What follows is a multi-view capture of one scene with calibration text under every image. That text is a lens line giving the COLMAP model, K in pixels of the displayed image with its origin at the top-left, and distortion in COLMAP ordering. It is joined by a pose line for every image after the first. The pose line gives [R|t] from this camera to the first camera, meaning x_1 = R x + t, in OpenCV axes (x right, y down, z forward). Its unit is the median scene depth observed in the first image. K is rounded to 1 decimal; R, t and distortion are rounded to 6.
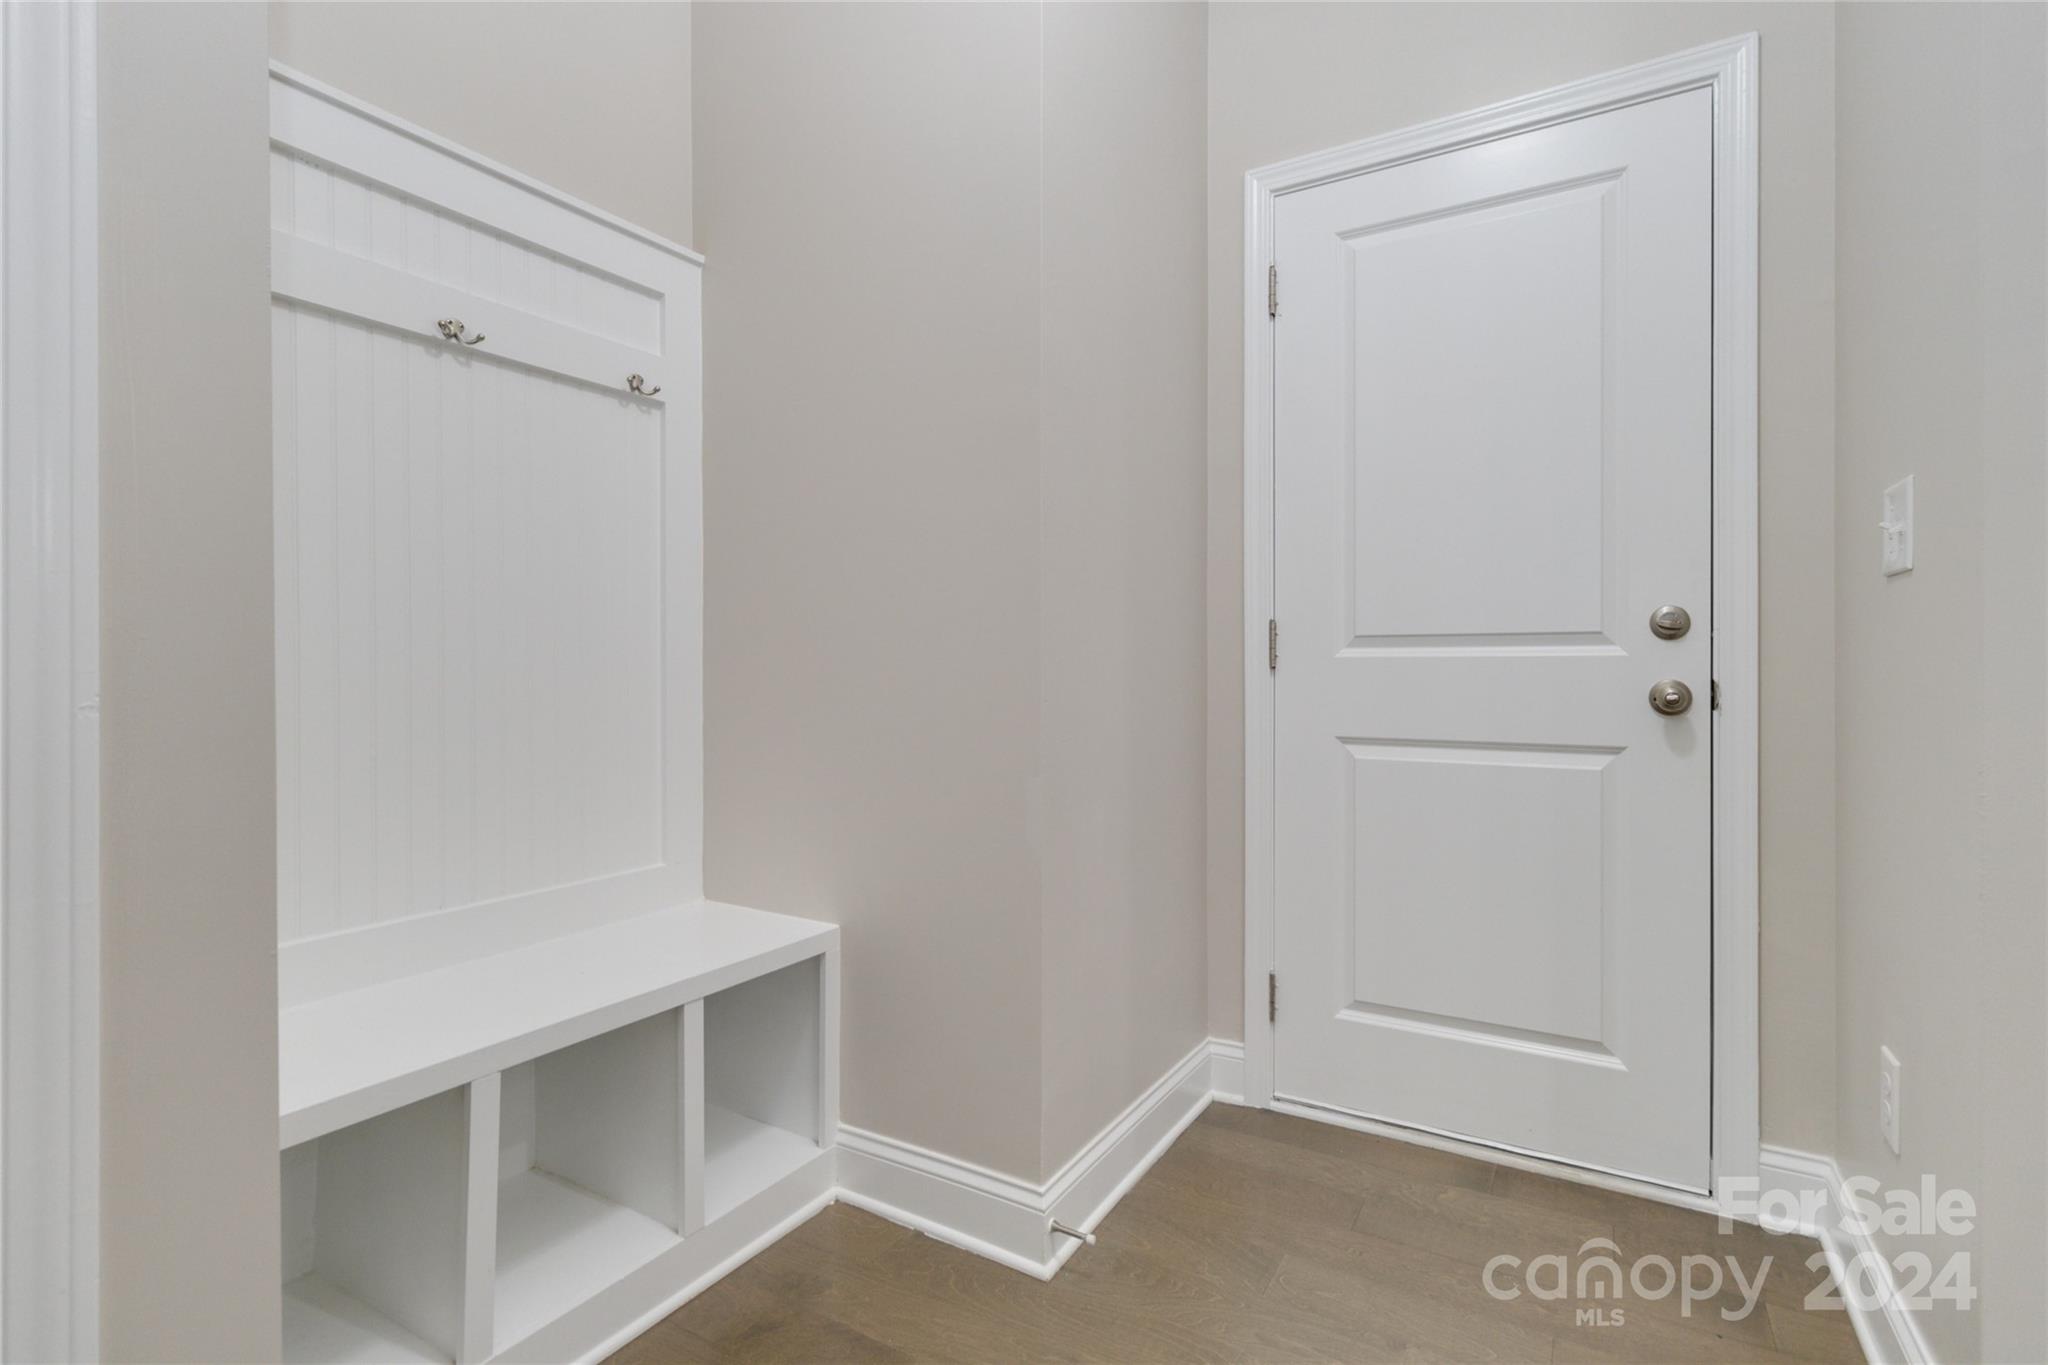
lens RADIAL K [[962.5, 0, 1021.0], [0, 962.5, 654.4], [0, 0, 1]] dist [0.004688, 0.000091]
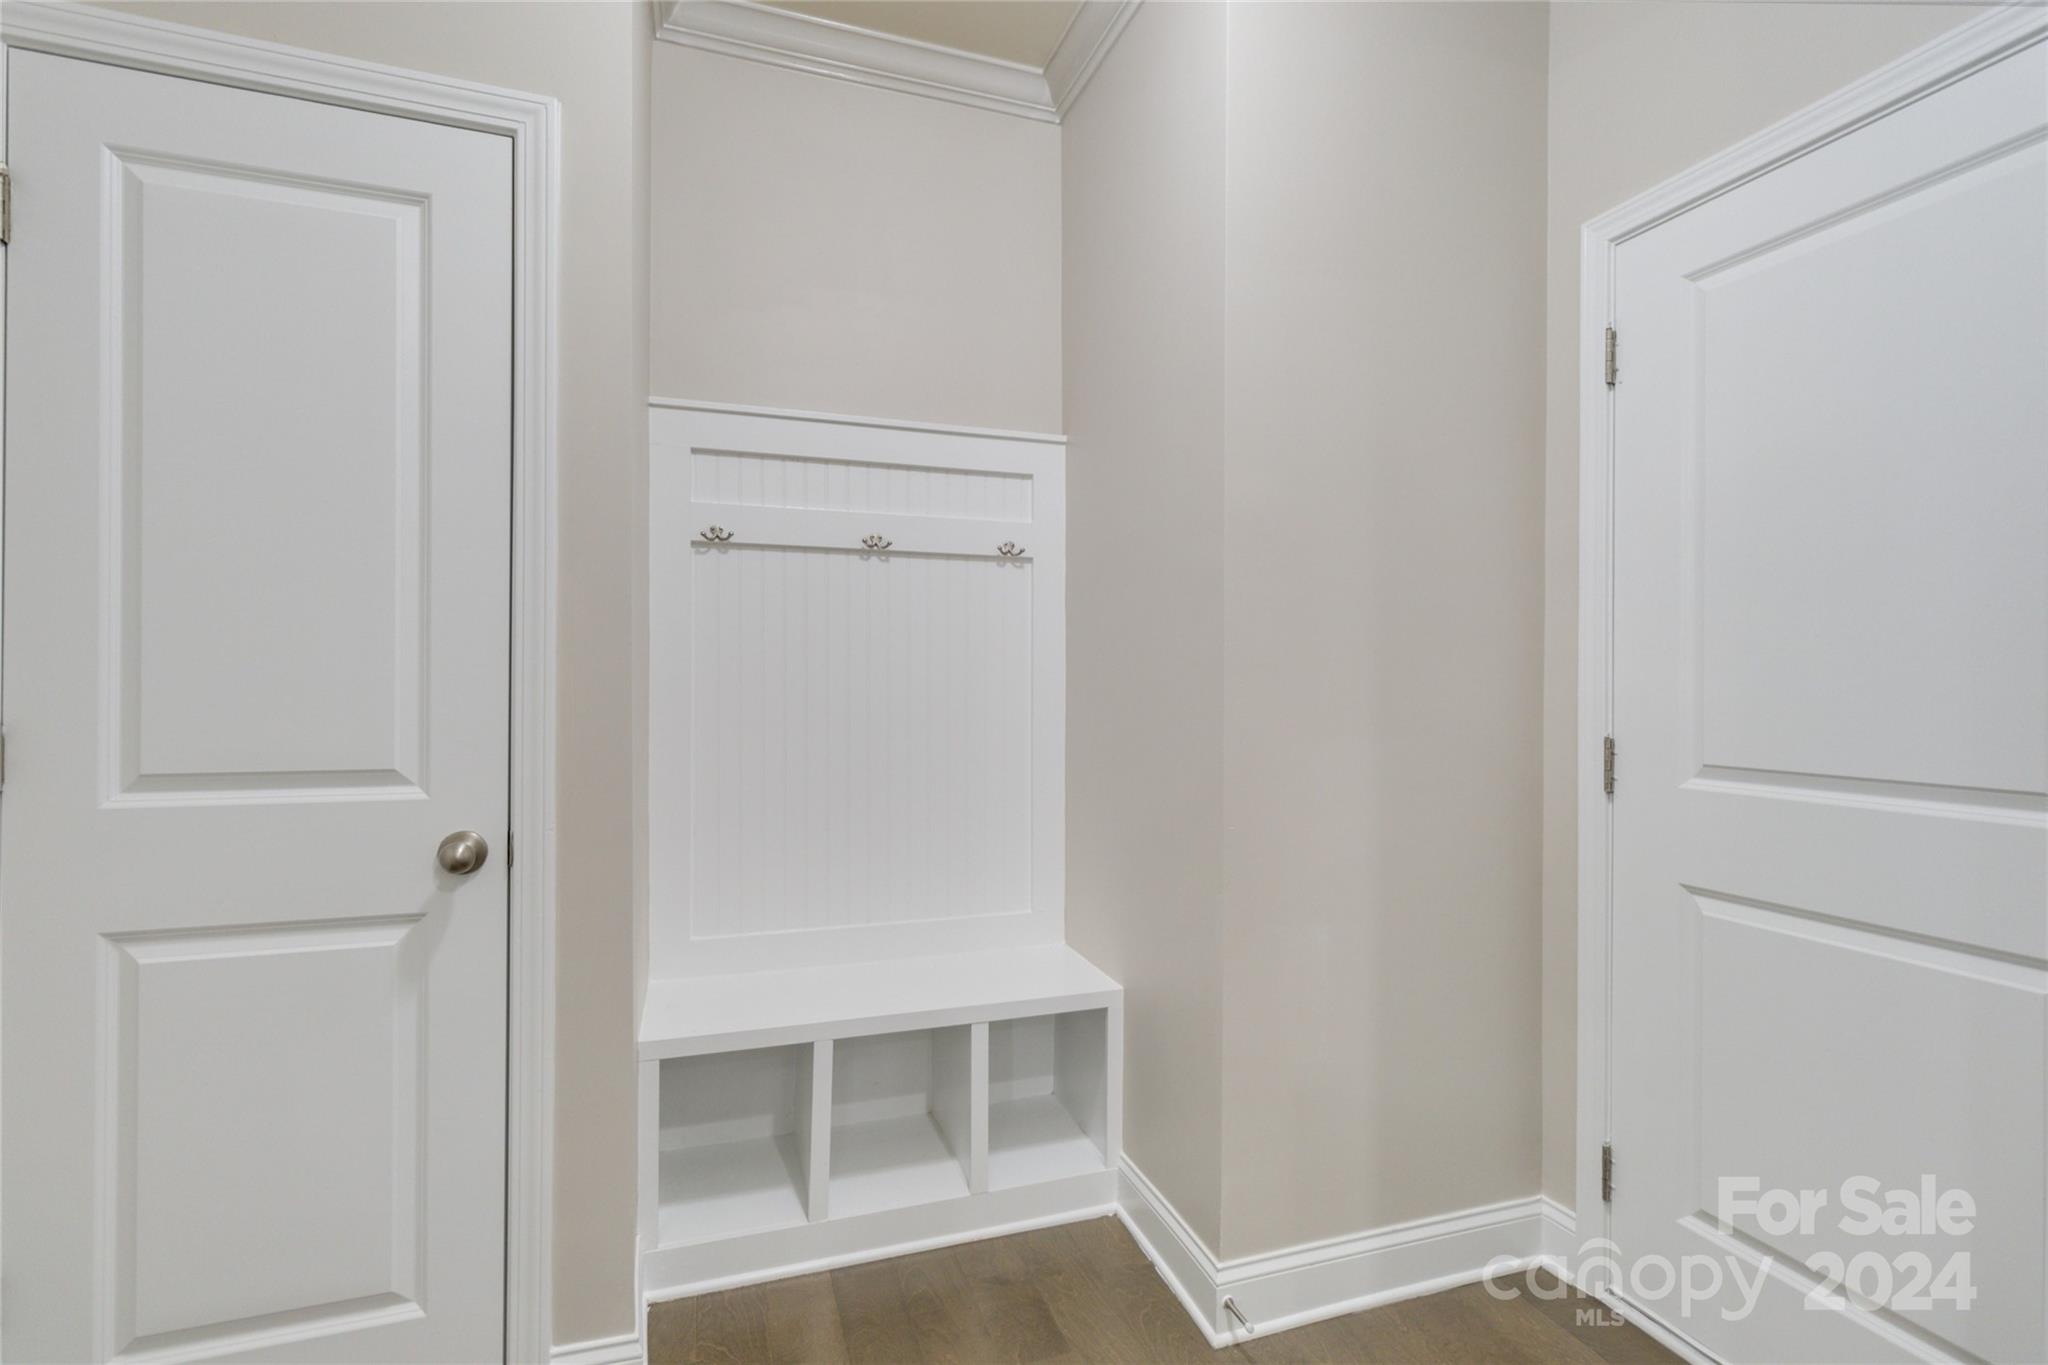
lens RADIAL K [[945.0, 0, 1046.9], [0, 945.0, 667.9], [0, 0, 1]] dist [0.006998, 0.000254]
pose [[0.771182, -0.003916, -0.636603, 0.473486], [0.004350, 0.999990, -0.000881, -0.113613], [0.636600, -0.002090, 0.771192, 0.024011]]
